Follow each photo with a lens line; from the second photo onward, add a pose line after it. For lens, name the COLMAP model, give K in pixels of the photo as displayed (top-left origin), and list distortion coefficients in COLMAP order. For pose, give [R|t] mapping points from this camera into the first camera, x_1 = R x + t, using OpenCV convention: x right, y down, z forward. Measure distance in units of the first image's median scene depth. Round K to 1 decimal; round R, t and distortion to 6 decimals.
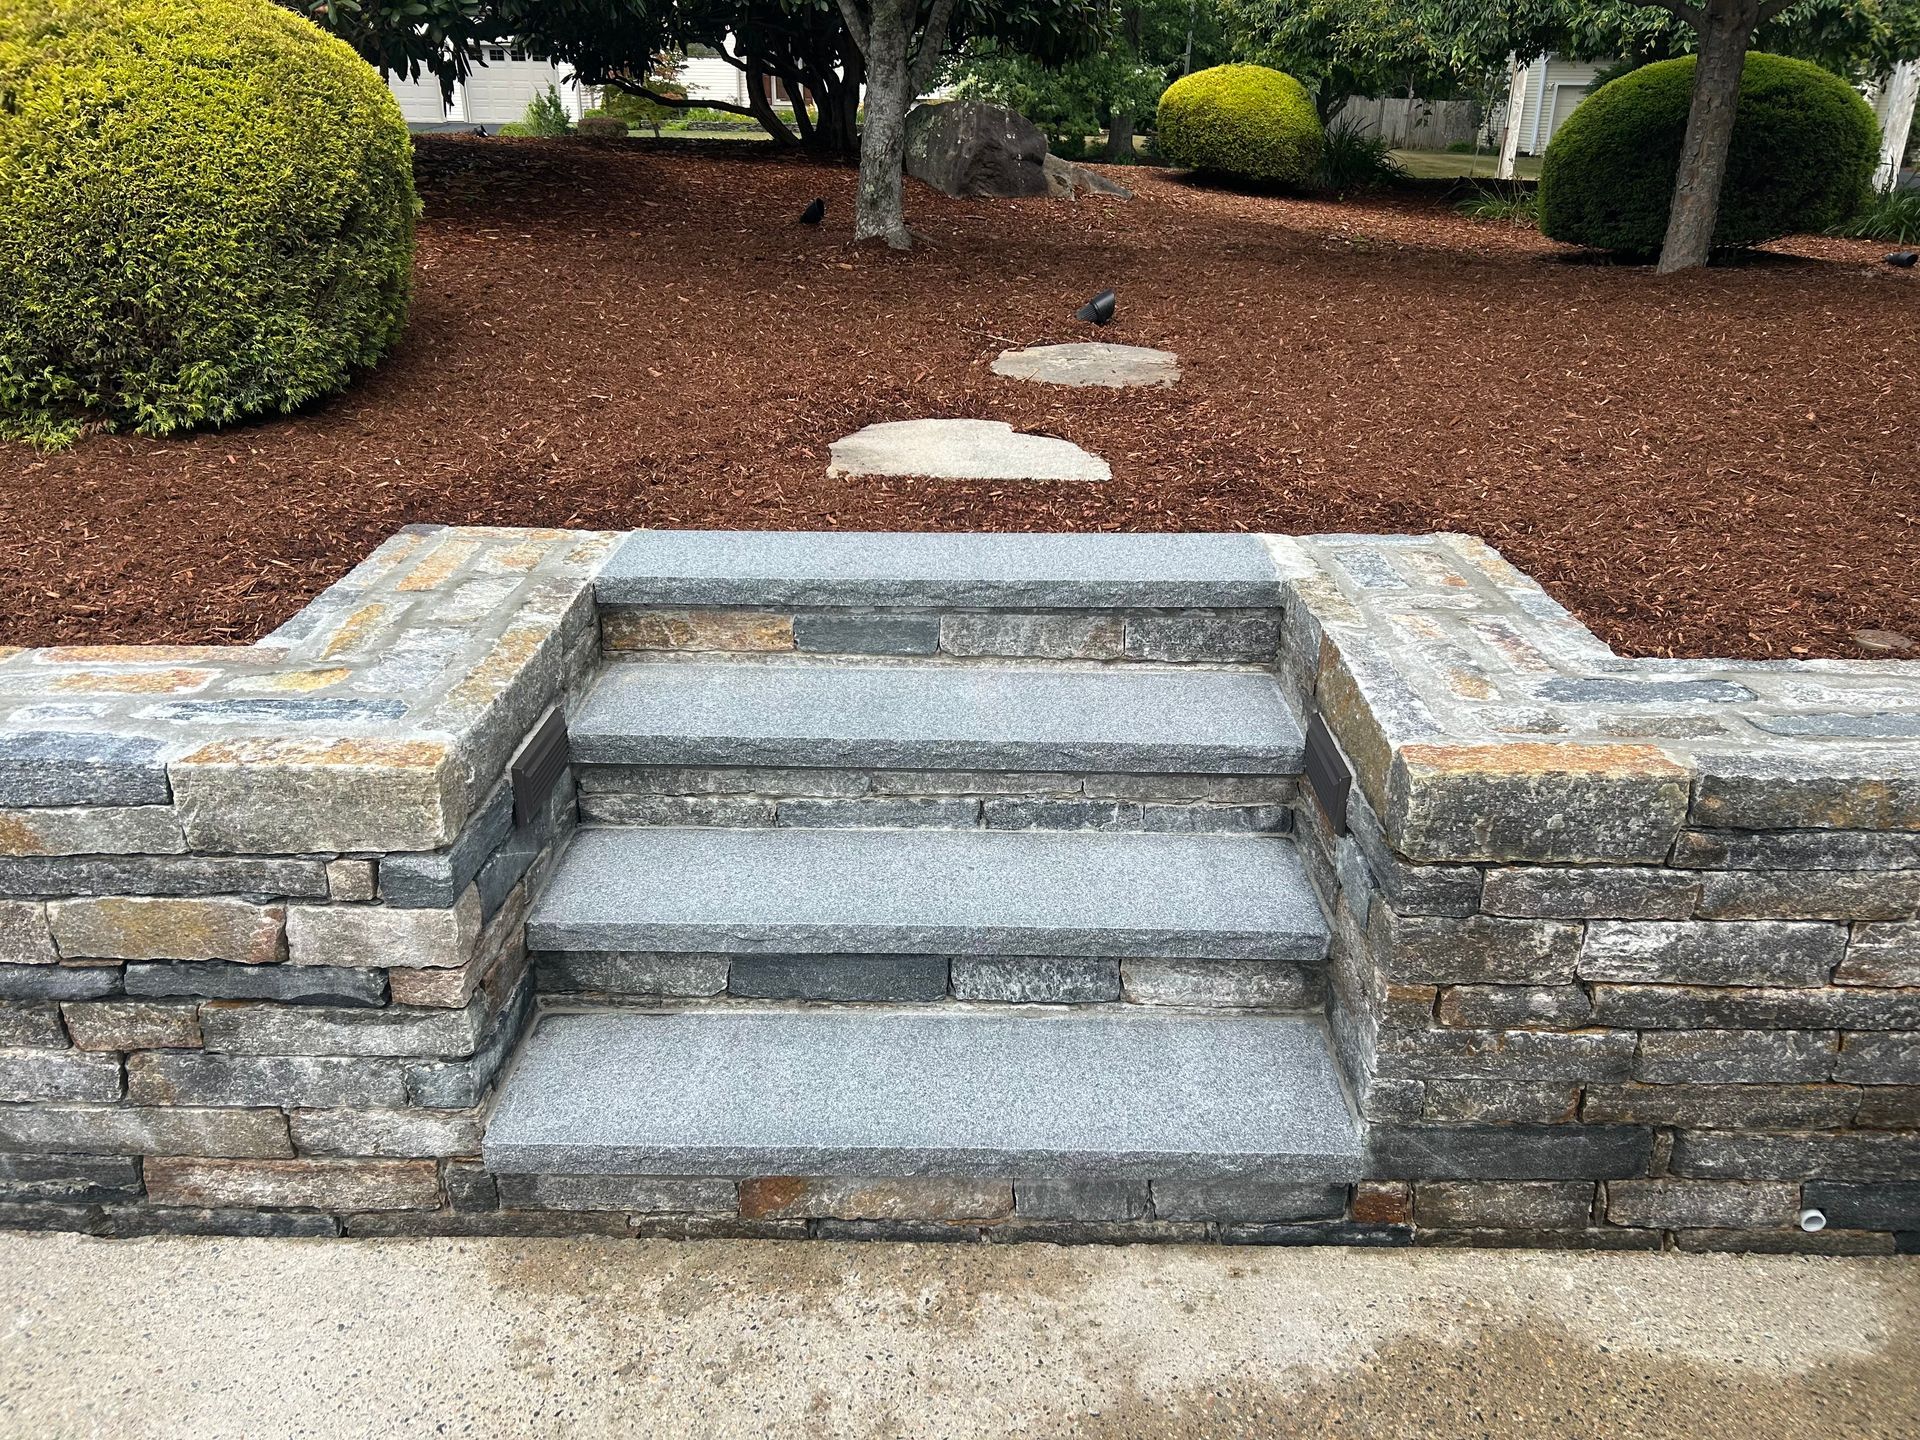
lens RADIAL K [[1456.4, 0, 972.9], [0, 1456.4, 727.3], [0, 0, 1]] dist [0.053956, -0.072386]
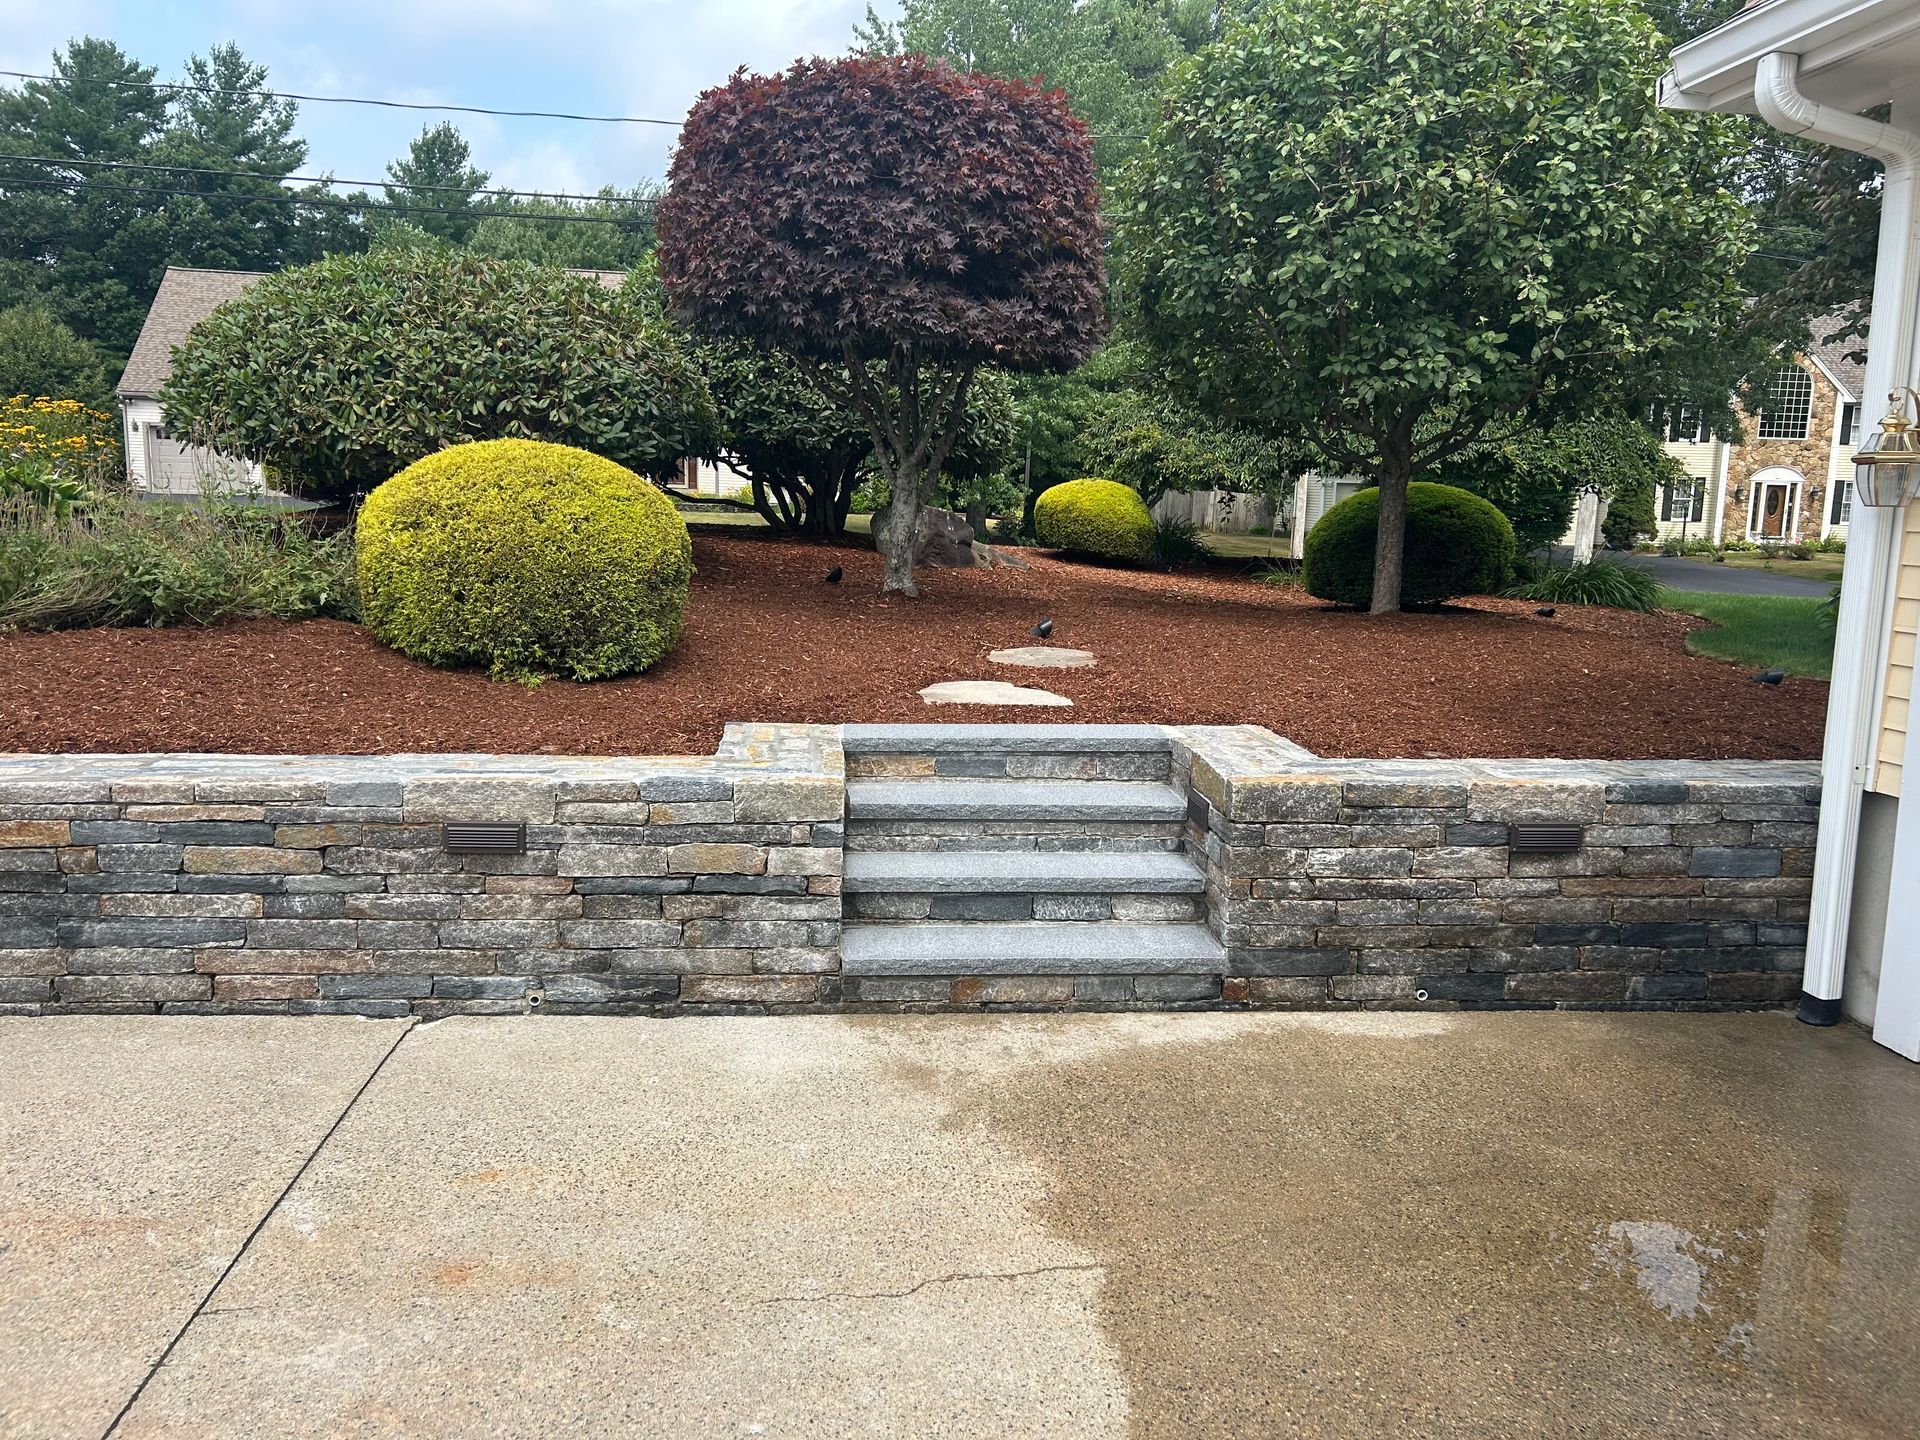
lens RADIAL K [[1456.4, 0, 964.4], [0, 1456.4, 702.9], [0, 0, 1]] dist [0.053956, -0.072386]
pose [[0.994994, -0.000754, 0.099934, -0.328516], [0.025944, 0.967636, -0.251013, 0.413644], [-0.096511, 0.252349, 0.962811, -1.124846]]
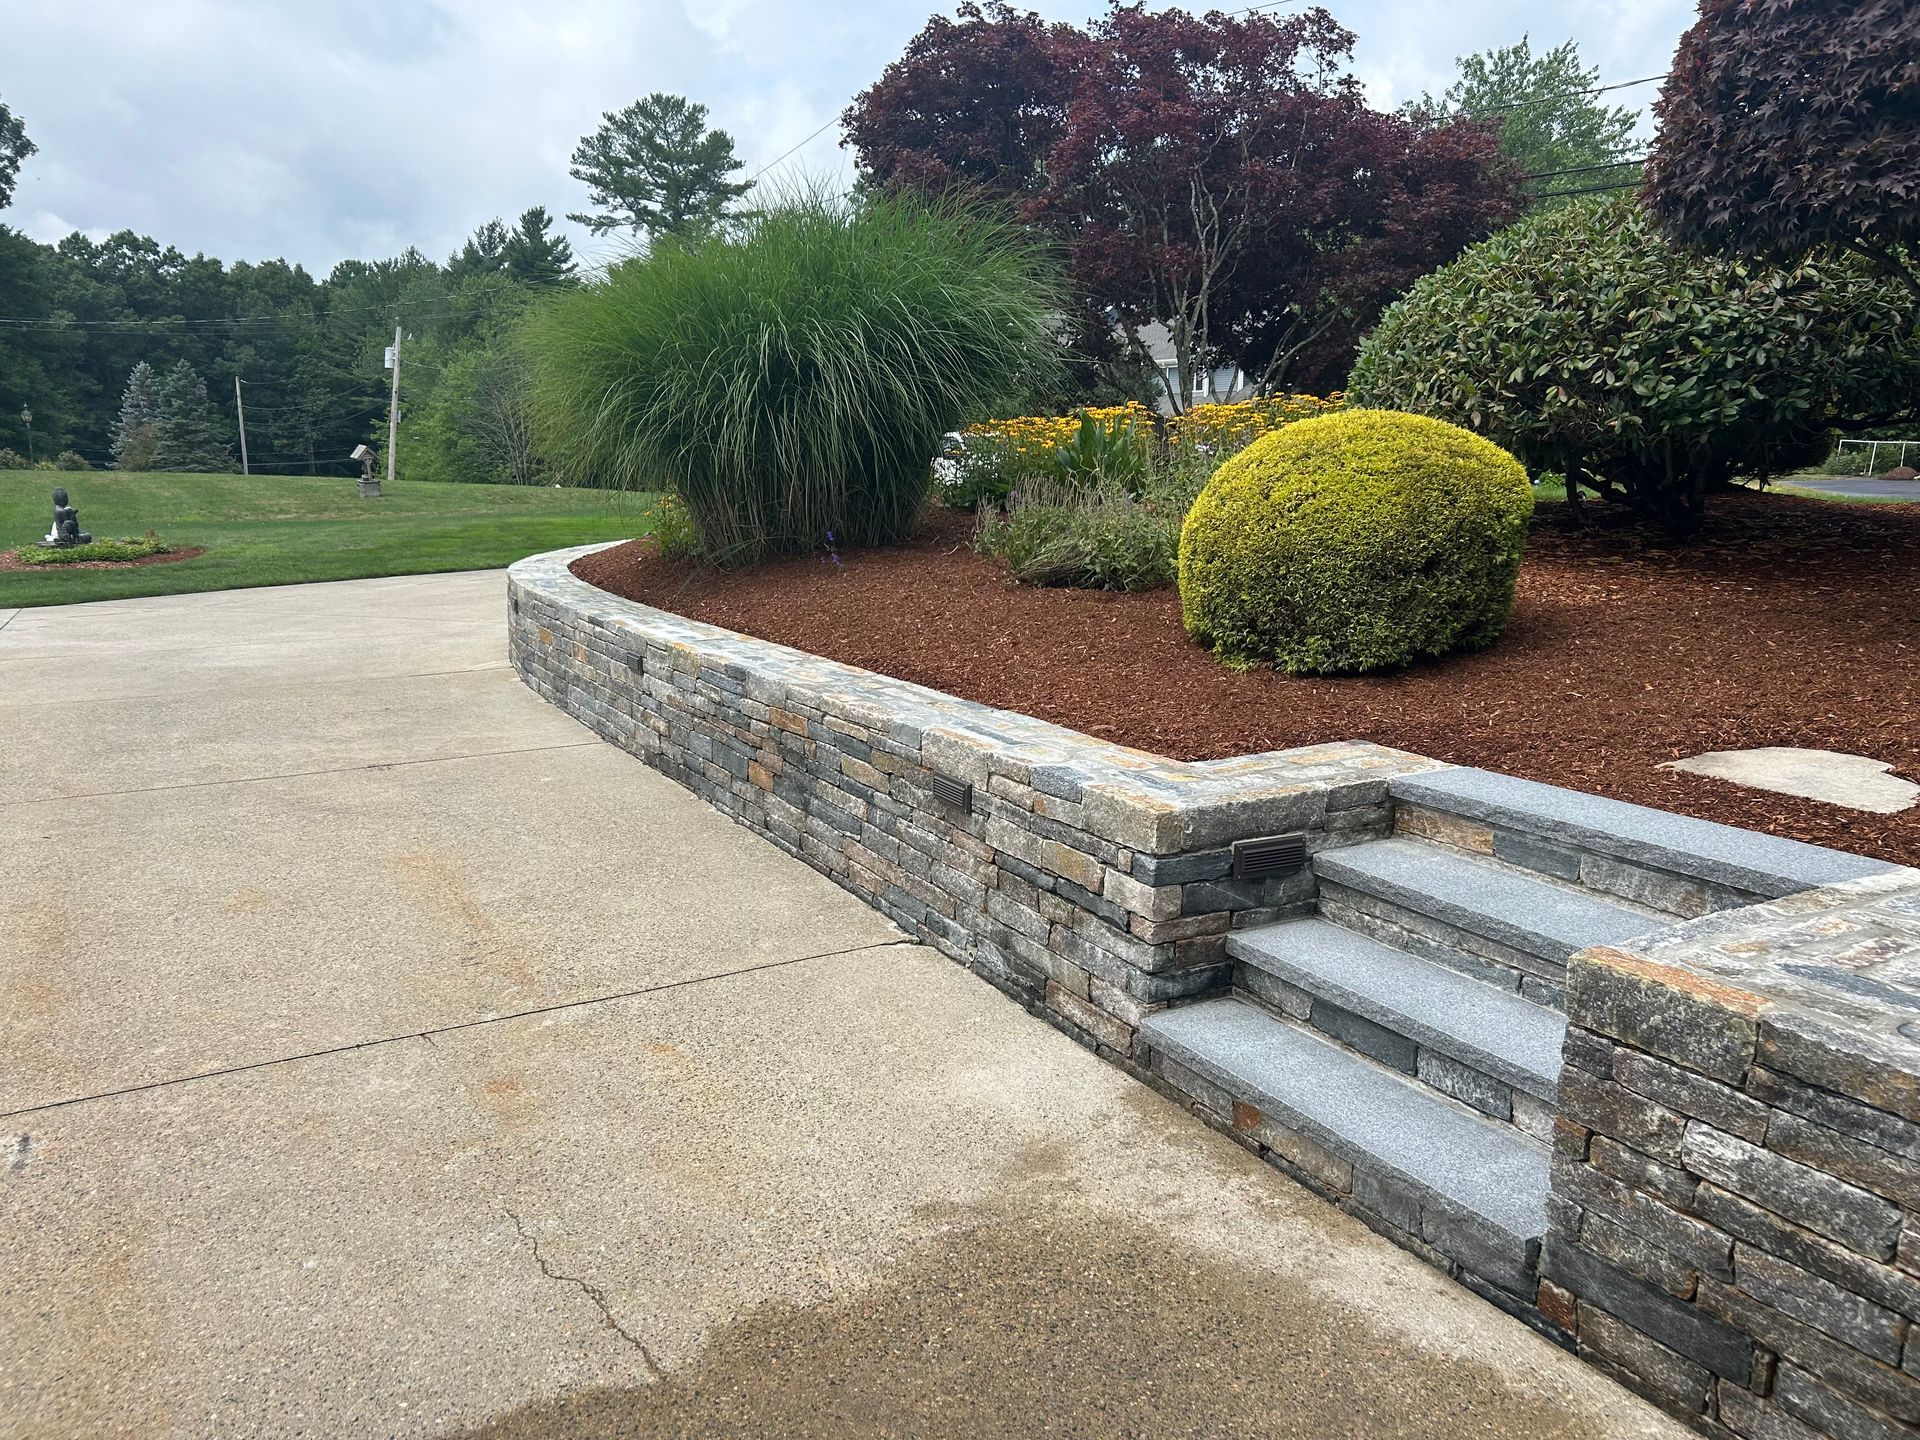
lens RADIAL K [[1456.4, 0, 954.7], [0, 1456.4, 709.6], [0, 0, 1]] dist [0.053956, -0.072386]
pose [[0.488002, 0.142254, -0.861172, 0.979042], [-0.338836, 0.940129, -0.036712, 0.051452], [0.804390, 0.309712, 0.506986, -0.235994]]
